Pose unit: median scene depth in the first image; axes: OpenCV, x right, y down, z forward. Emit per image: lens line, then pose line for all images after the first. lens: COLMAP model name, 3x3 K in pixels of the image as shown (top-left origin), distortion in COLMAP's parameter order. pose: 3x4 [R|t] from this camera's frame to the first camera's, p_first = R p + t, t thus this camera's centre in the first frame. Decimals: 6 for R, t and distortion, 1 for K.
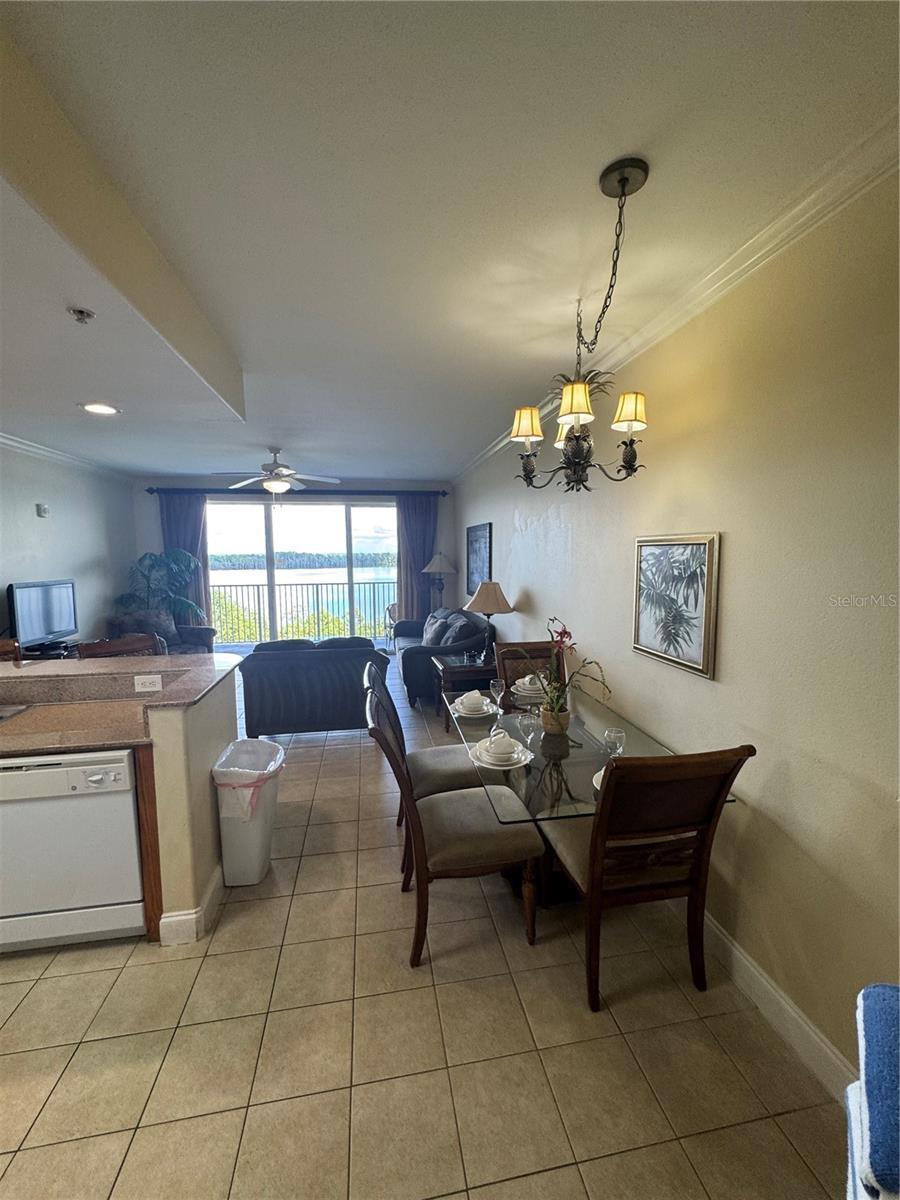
lens RADIAL K [[483.0, 0, 446.3], [0, 483.0, 597.9], [0, 0, 1]] dist [-0.002939, -0.000191]
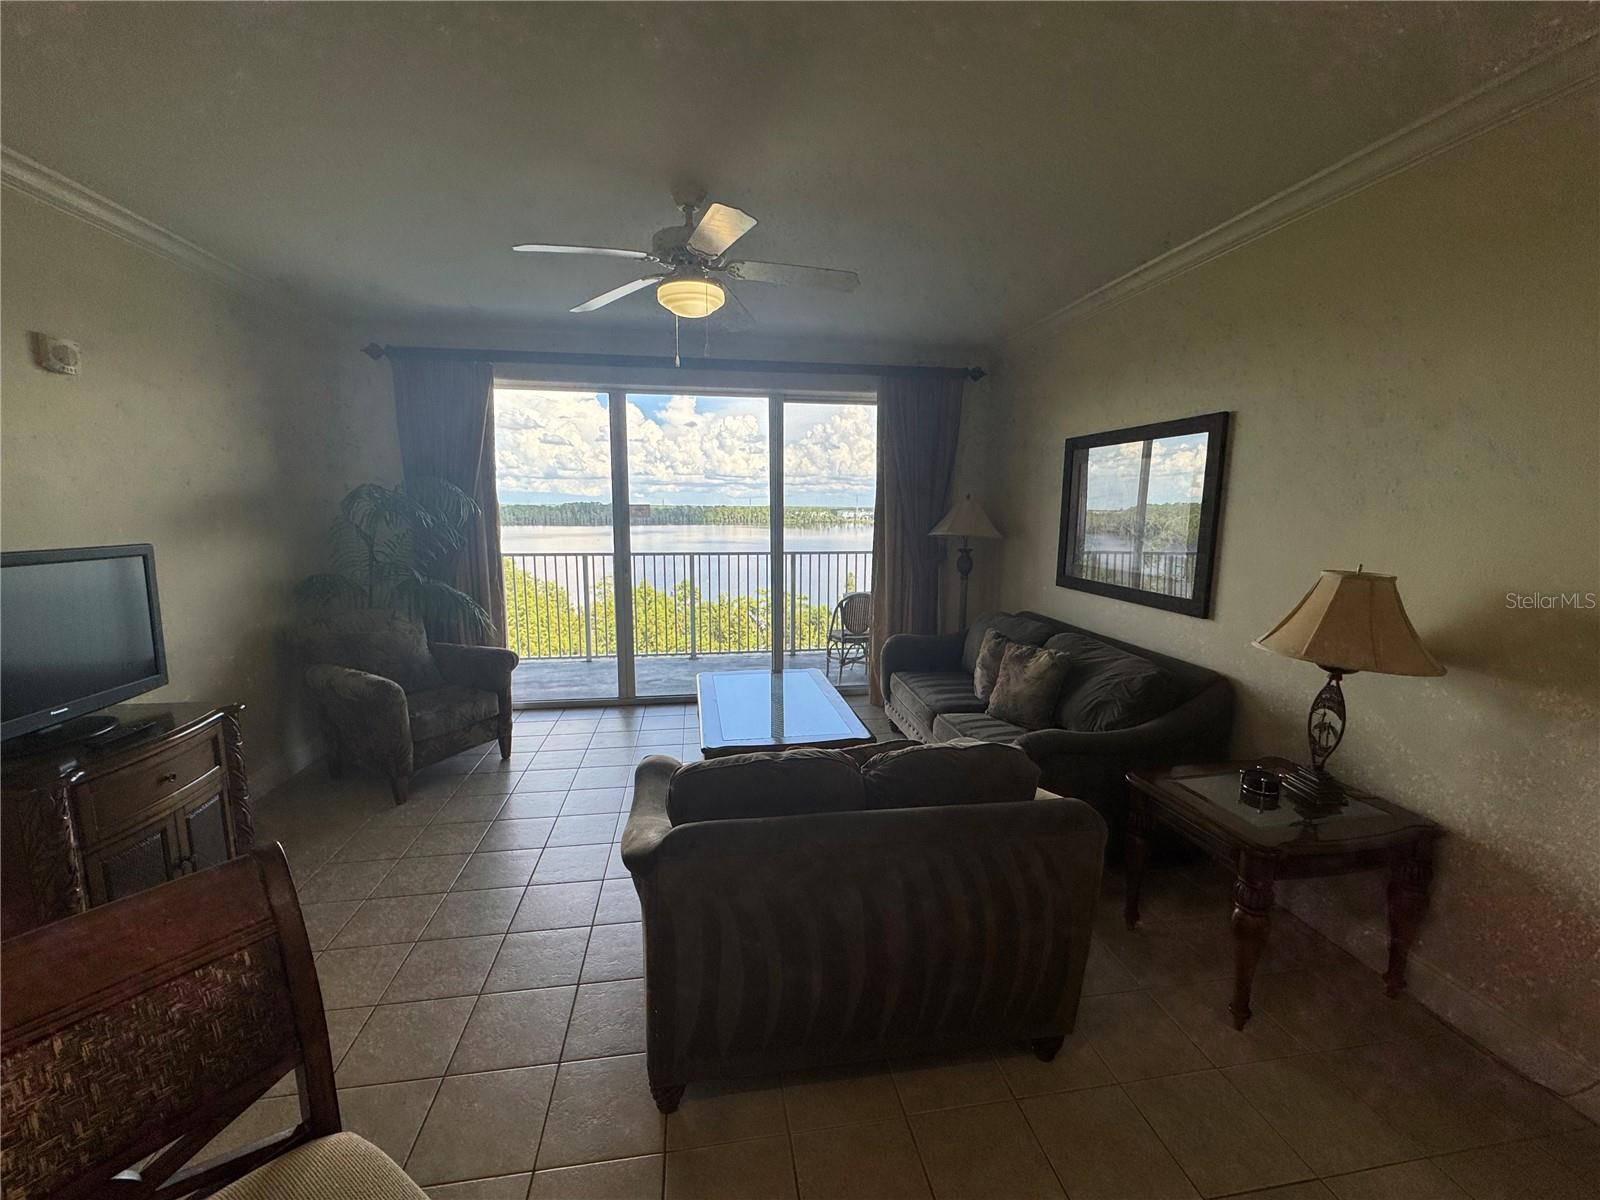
lens RADIAL K [[644.0, 0, 802.8], [0, 644.0, 590.0], [0, 0, 1]] dist [-0.002939, -0.000191]
pose [[0.999921, 0.012602, 0.000378, -0.187320], [-0.012607, 0.999266, 0.036171, -0.019202], [0.000078, -0.036173, 0.999346, 0.354350]]
